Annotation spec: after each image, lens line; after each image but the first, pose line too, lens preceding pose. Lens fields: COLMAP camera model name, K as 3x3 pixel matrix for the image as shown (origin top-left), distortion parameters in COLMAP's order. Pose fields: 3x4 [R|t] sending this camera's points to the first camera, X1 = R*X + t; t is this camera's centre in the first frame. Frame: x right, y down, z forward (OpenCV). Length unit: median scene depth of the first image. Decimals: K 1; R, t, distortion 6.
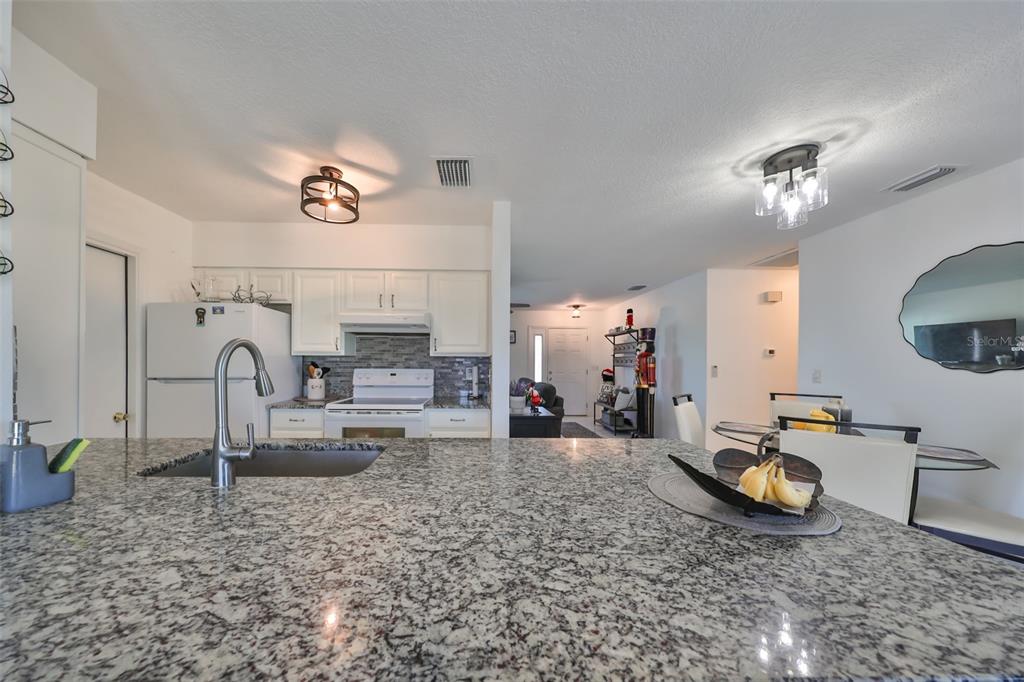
lens RADIAL K [[331.3, 0, 487.1], [0, 331.3, 360.1], [0, 0, 1]] dist [0.001541, 0.000166]
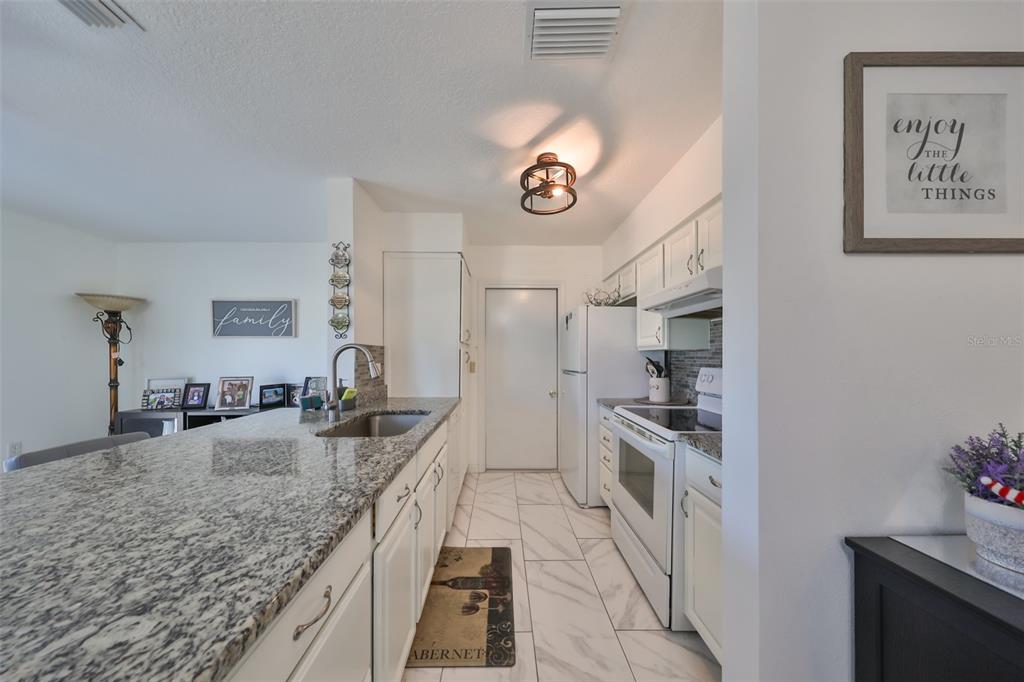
lens RADIAL K [[331.3, 0, 503.3], [0, 331.3, 353.5], [0, 0, 1]] dist [0.001541, 0.000166]
pose [[-0.040760, -0.016393, -0.999034, 0.346037], [0.004266, 0.999853, -0.016581, 0.006369], [0.999160, -0.004937, -0.040684, 0.653598]]
